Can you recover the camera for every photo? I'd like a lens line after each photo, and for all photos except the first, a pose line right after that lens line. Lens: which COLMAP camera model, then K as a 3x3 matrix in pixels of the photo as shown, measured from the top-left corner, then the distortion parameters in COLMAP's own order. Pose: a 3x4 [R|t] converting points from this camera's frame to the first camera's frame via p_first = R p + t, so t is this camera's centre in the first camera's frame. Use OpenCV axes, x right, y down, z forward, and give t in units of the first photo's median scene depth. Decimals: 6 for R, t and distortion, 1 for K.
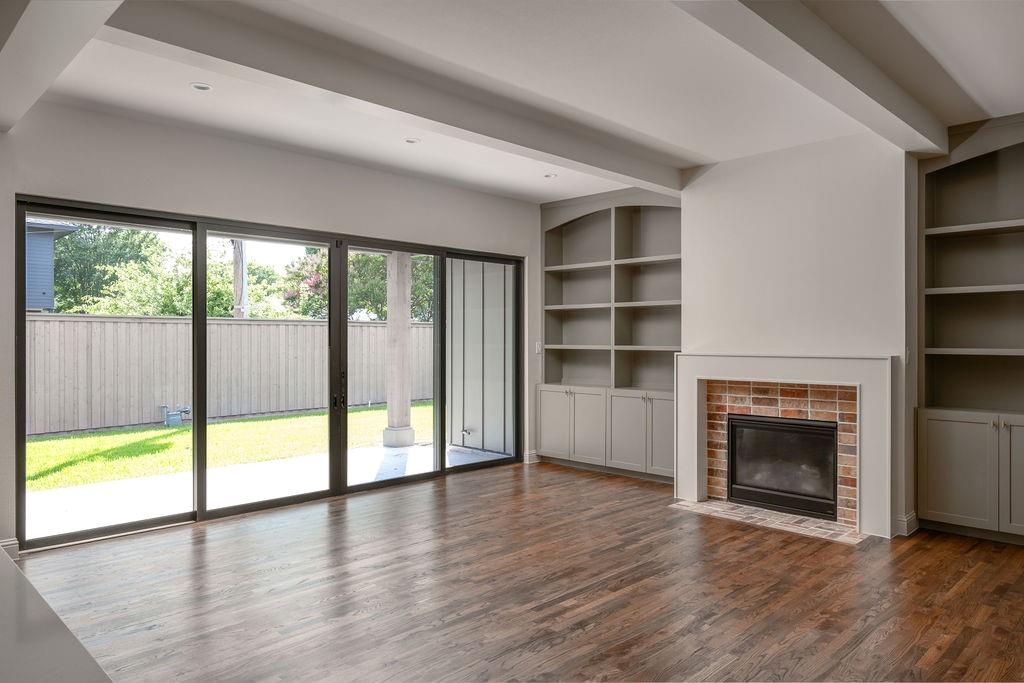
lens RADIAL K [[666.0, 0, 512.0], [0, 666.0, 341.5], [0, 0, 1]] dist [0.001224, -0.000473]
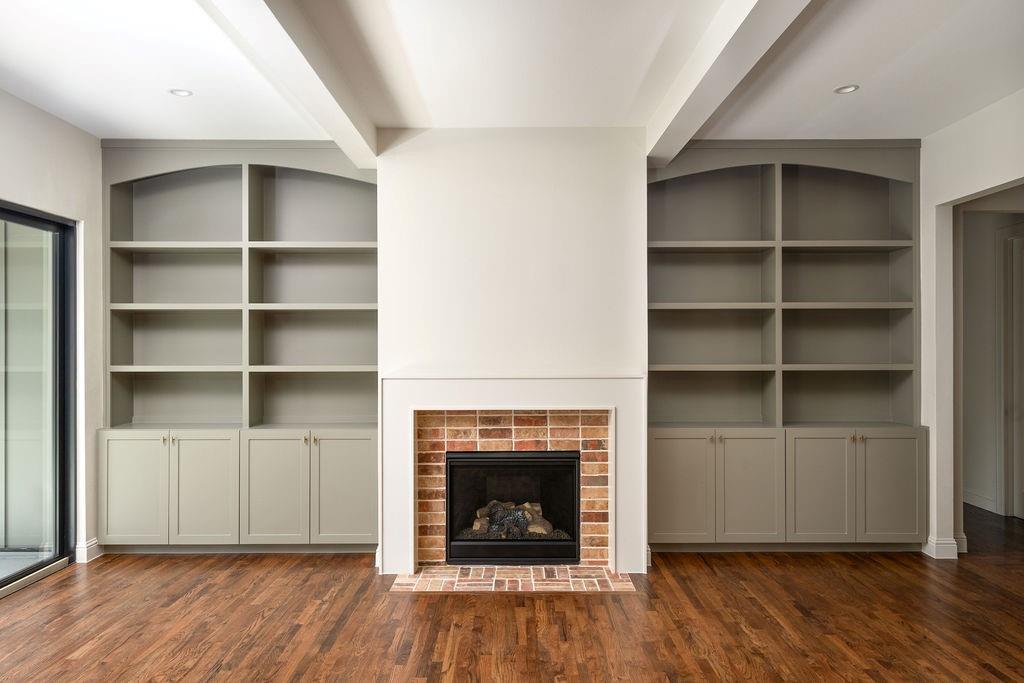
lens RADIAL K [[705.1, 0, 512.0], [0, 705.1, 341.5], [0, 0, 1]] dist [0.004703, 0.002700]
pose [[0.709244, -0.002521, 0.704959, -0.205454], [0.006263, 0.999977, -0.002724, -0.018712], [-0.704936, 0.006347, 0.709243, 0.360813]]
